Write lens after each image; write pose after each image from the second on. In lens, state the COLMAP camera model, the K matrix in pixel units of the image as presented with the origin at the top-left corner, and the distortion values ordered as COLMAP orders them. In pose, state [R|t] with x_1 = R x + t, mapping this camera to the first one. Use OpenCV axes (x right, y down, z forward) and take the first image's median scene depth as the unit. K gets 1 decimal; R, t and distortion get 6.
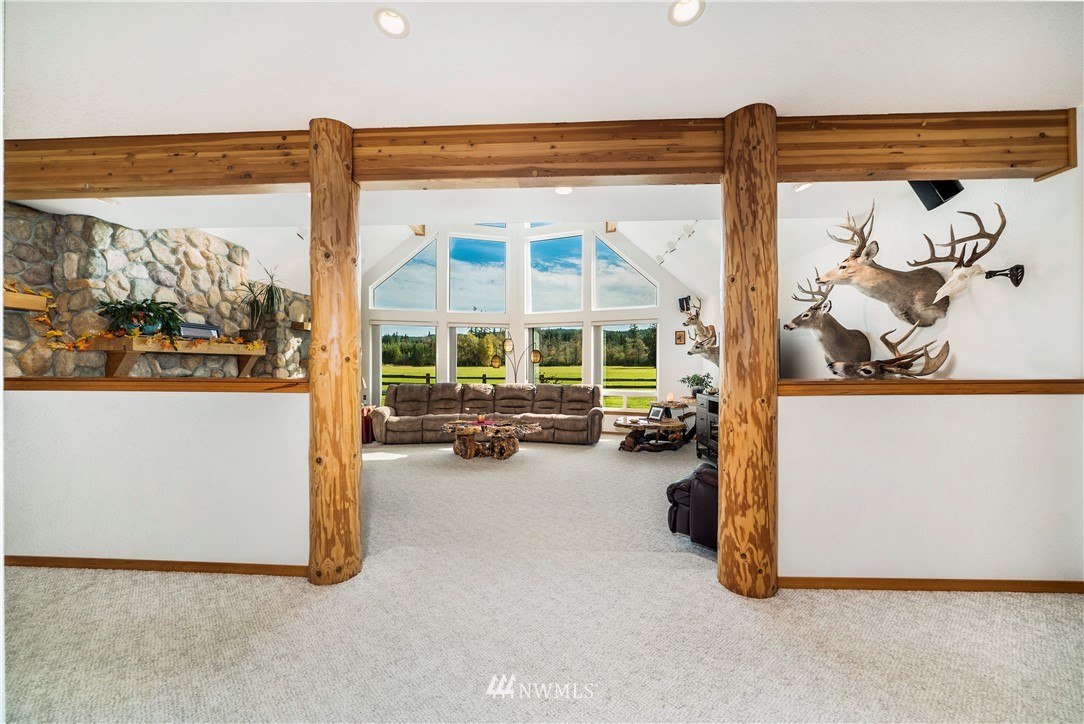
lens RADIAL K [[375.4, 0, 539.5], [0, 375.4, 363.6], [0, 0, 1]] dist [-0.001357, -0.000313]
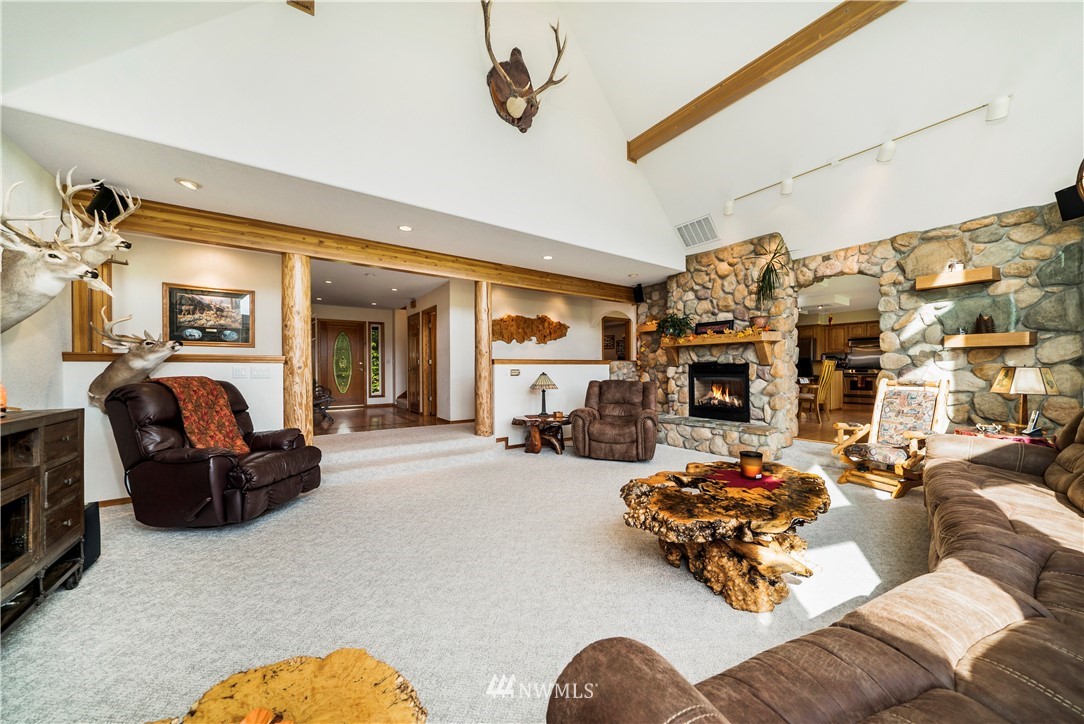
lens RADIAL K [[375.4, 0, 540.9], [0, 375.4, 369.5], [0, 0, 1]] dist [-0.001357, -0.000313]
pose [[-0.792729, 0.000540, -0.609574, 0.333886], [0.003470, 0.999987, -0.003626, 0.057303], [0.609564, -0.004990, -0.792721, 1.526942]]
